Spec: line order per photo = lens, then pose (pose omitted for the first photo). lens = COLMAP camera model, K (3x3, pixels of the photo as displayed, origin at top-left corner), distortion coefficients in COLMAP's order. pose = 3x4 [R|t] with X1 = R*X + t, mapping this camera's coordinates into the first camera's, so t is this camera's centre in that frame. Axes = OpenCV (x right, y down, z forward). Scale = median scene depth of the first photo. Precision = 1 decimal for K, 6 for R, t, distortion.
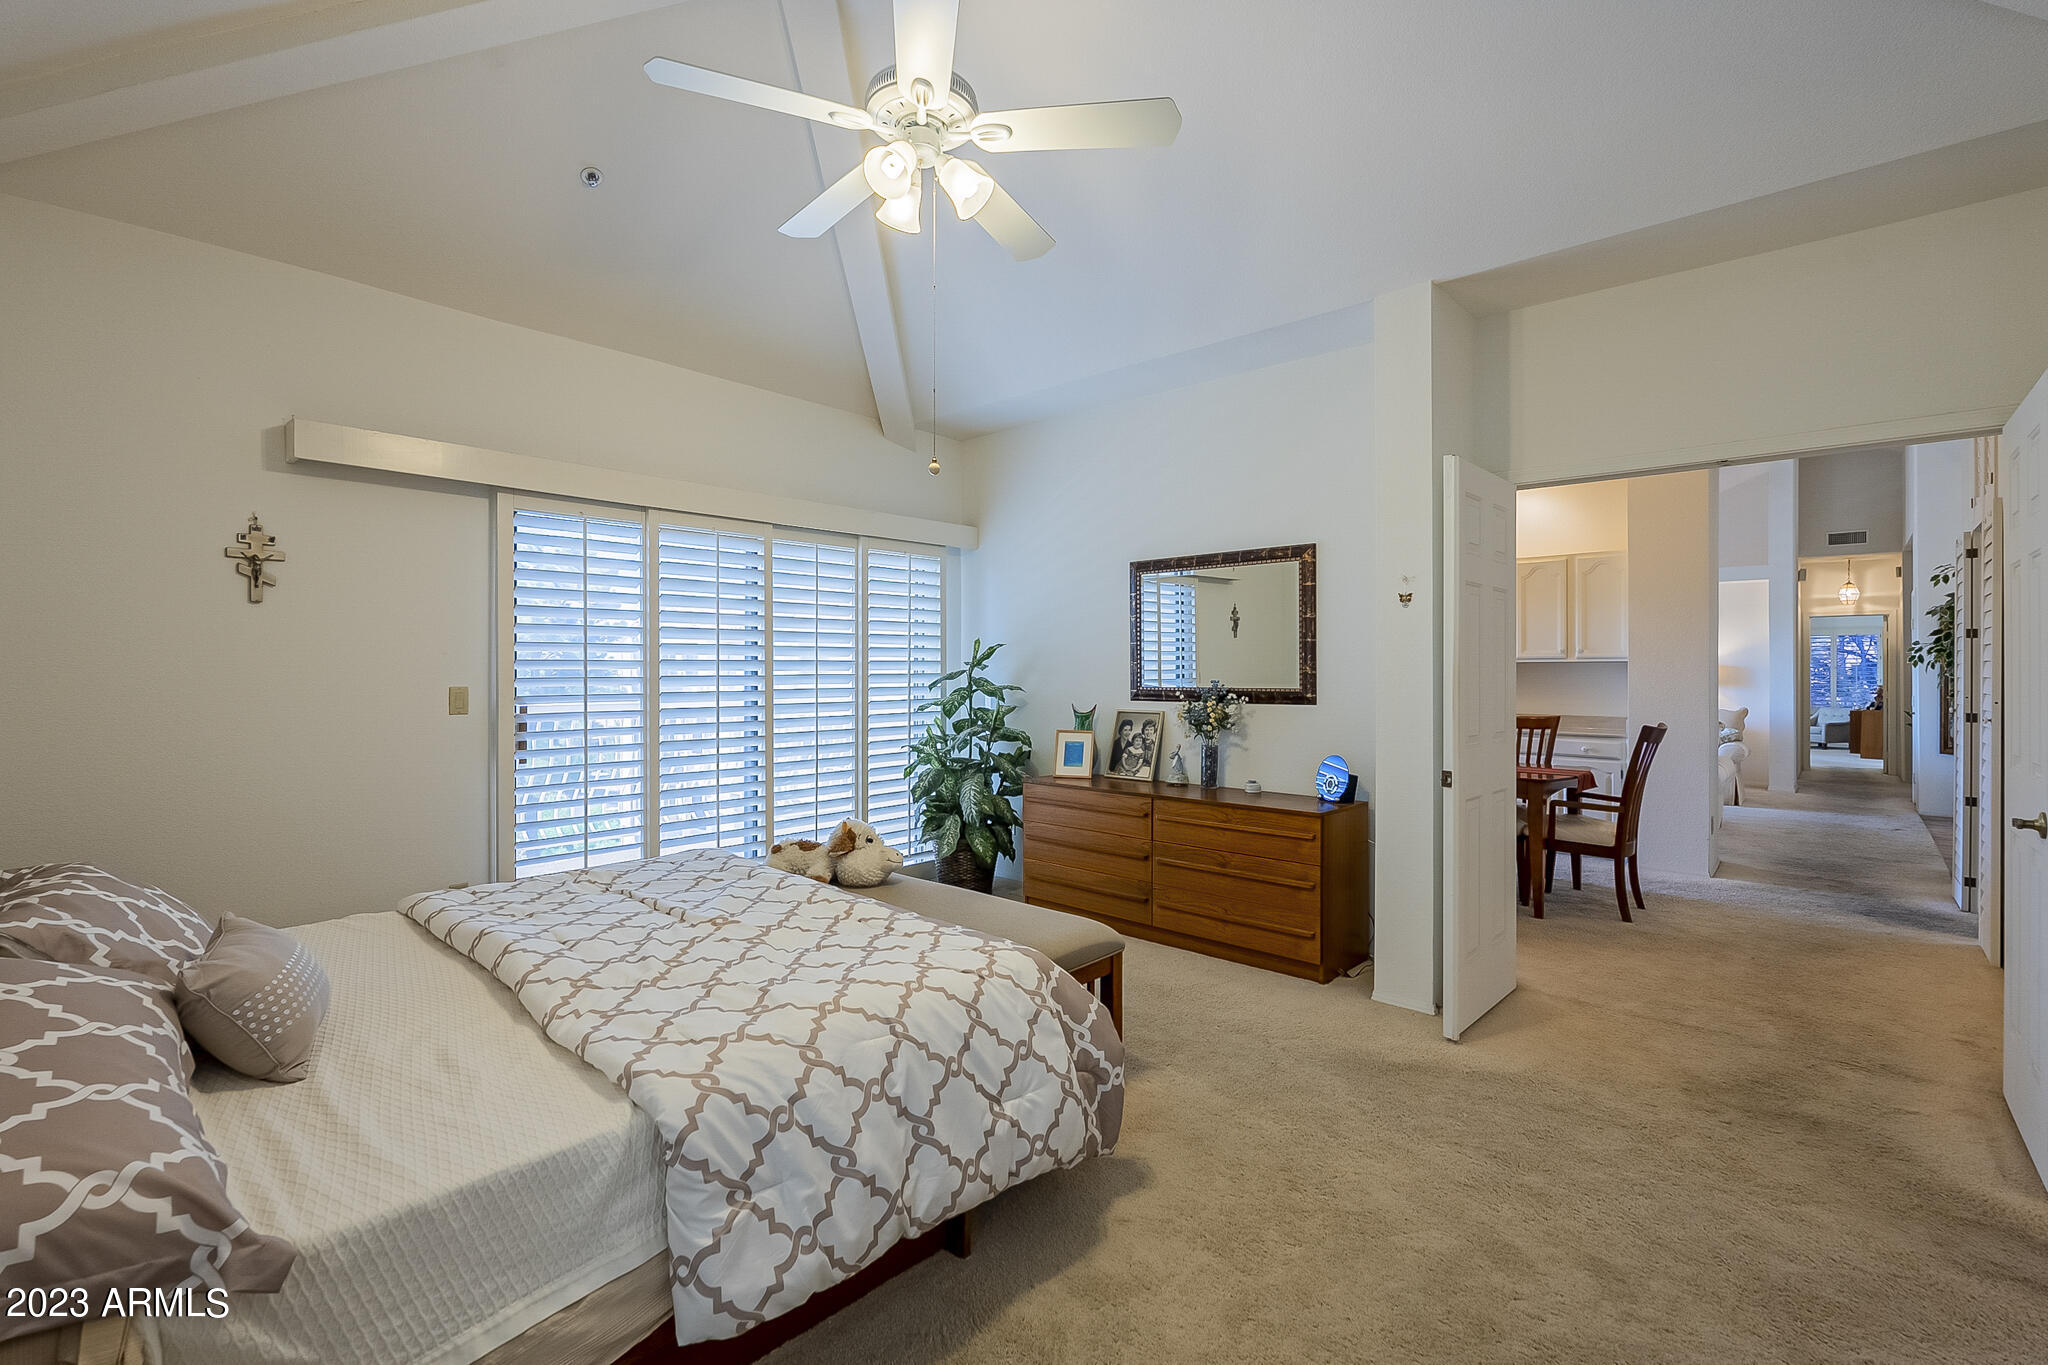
lens RADIAL K [[908.4, 0, 1026.6], [0, 908.4, 661.6], [0, 0, 1]] dist [-0.003618, -0.000176]
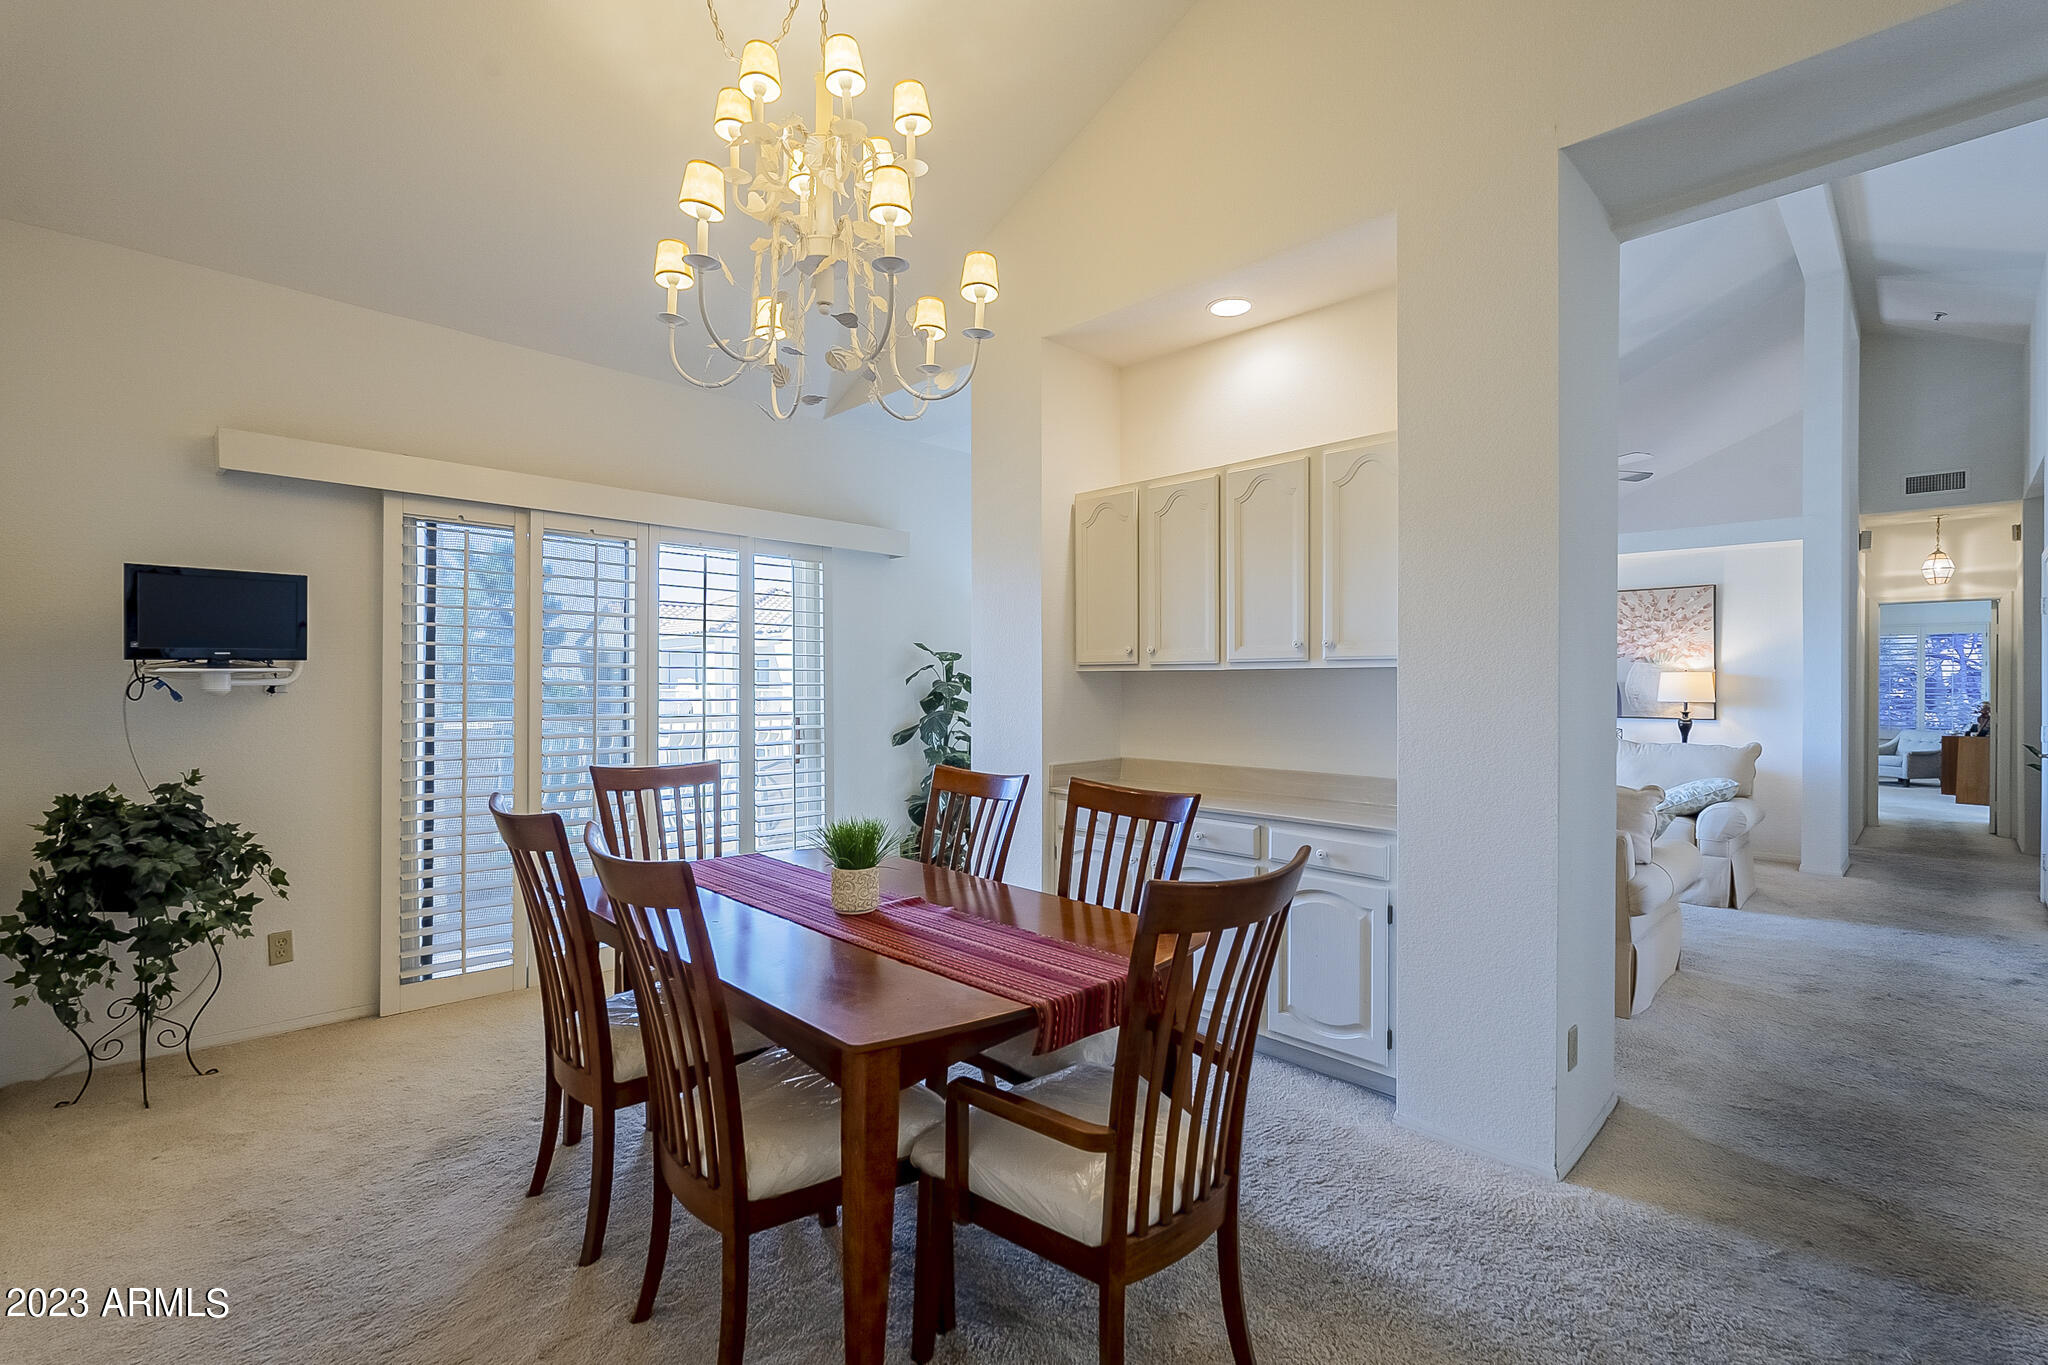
lens RADIAL K [[908.4, 0, 1023.2], [0, 908.4, 690.6], [0, 0, 1]] dist [-0.003618, -0.000176]
pose [[0.998171, -0.006180, -0.060136, 0.268343], [0.007045, 0.999875, 0.014187, 0.002243], [0.060041, -0.014585, 0.998089, 0.285530]]
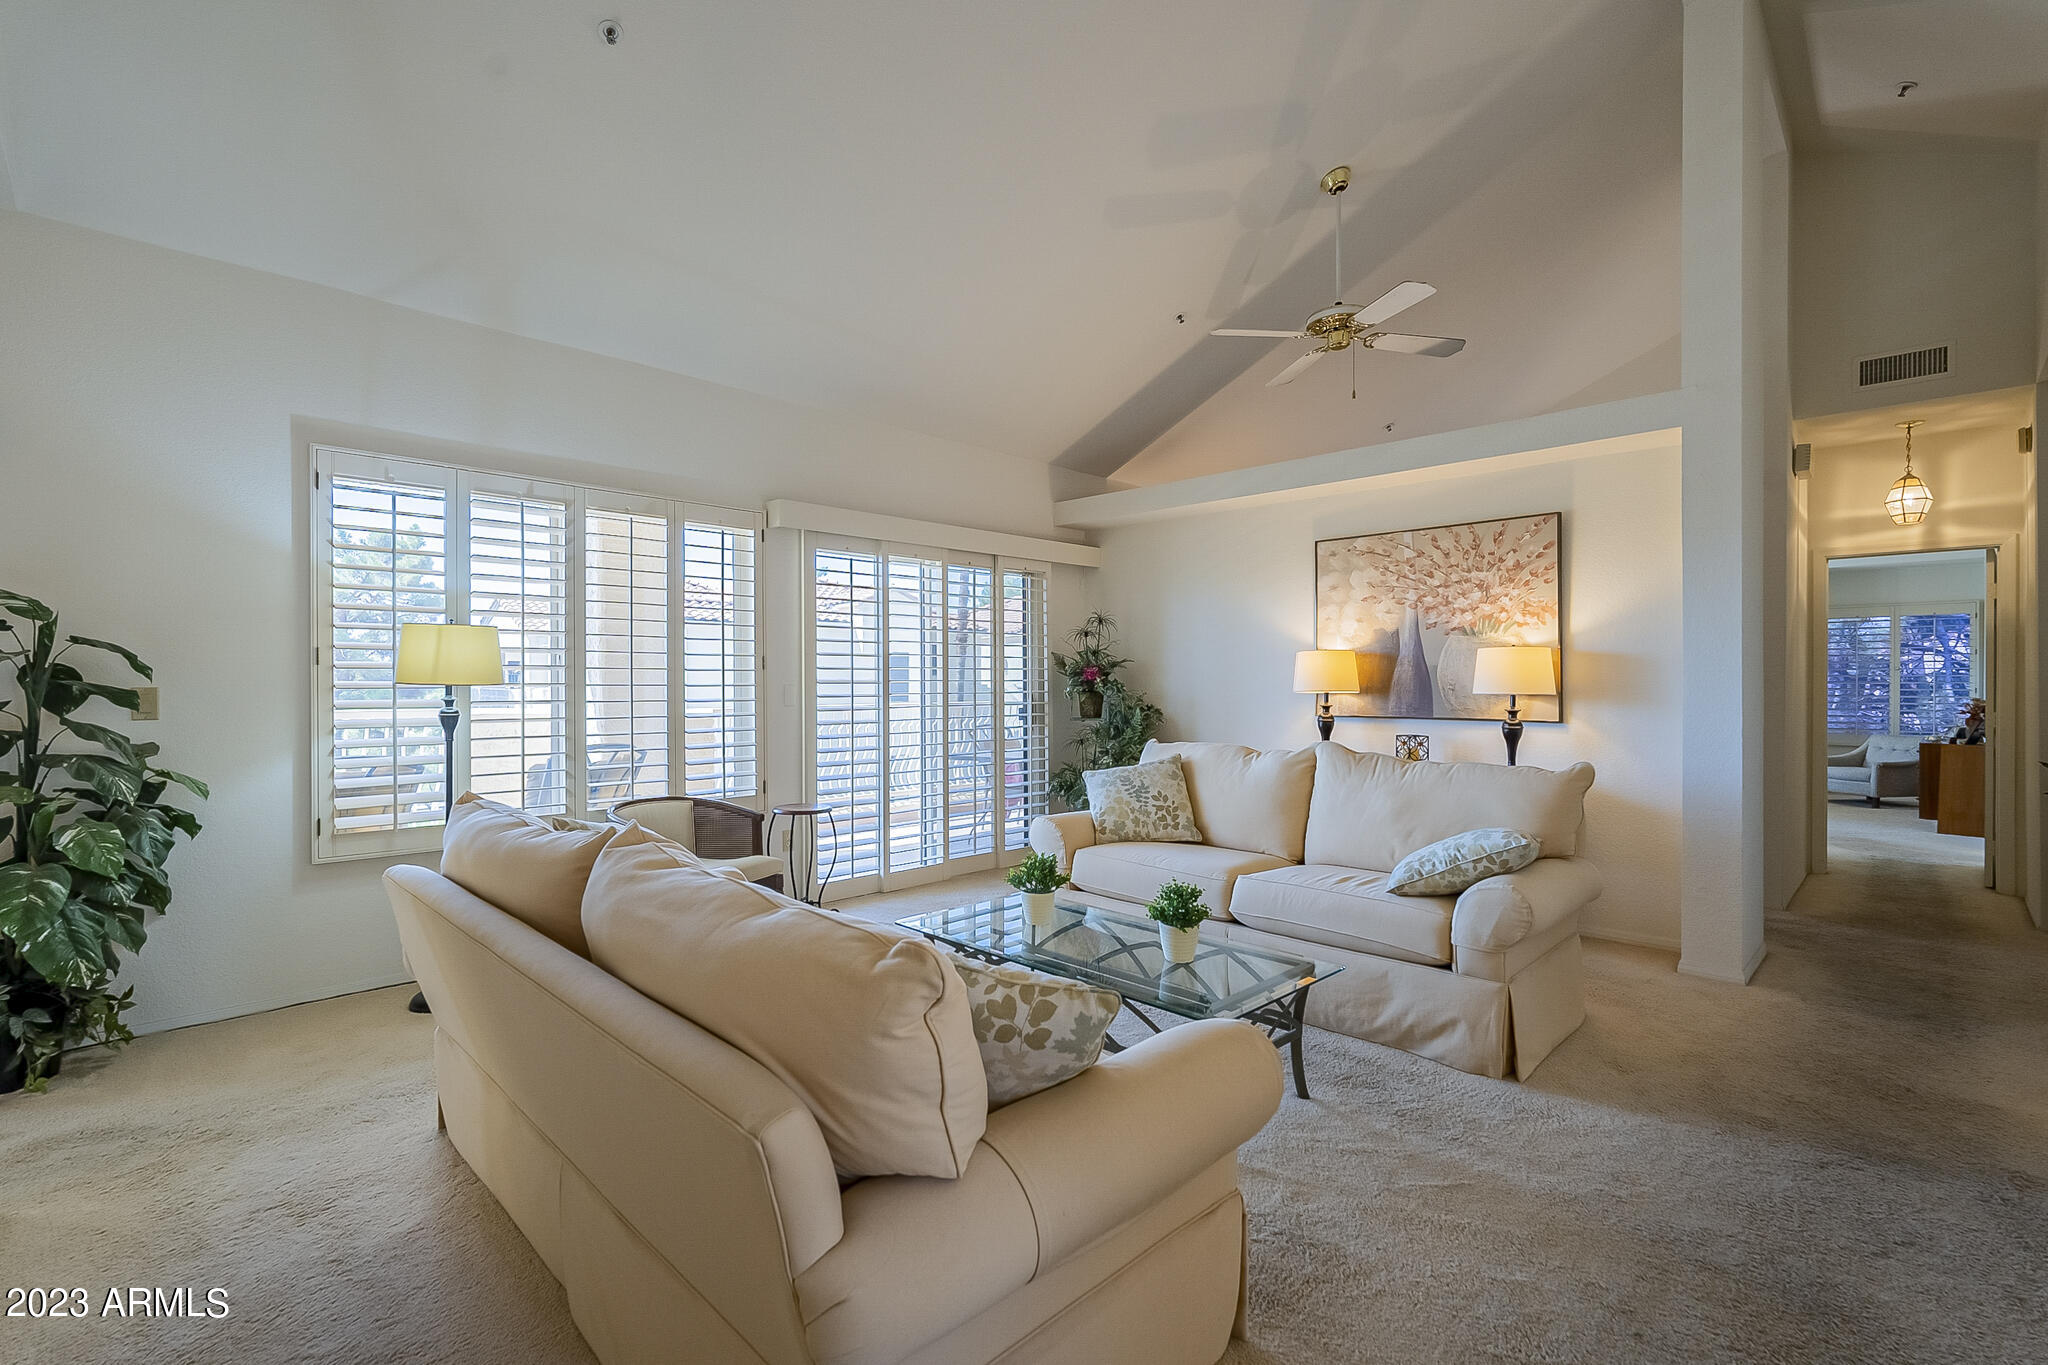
lens RADIAL K [[908.4, 0, 1014.4], [0, 908.4, 683.3], [0, 0, 1]] dist [-0.003618, -0.000176]
pose [[0.998356, -0.003482, -0.057215, 0.481959], [0.003958, 0.999959, 0.008203, 0.012675], [0.057184, -0.008416, 0.998328, 0.515865]]
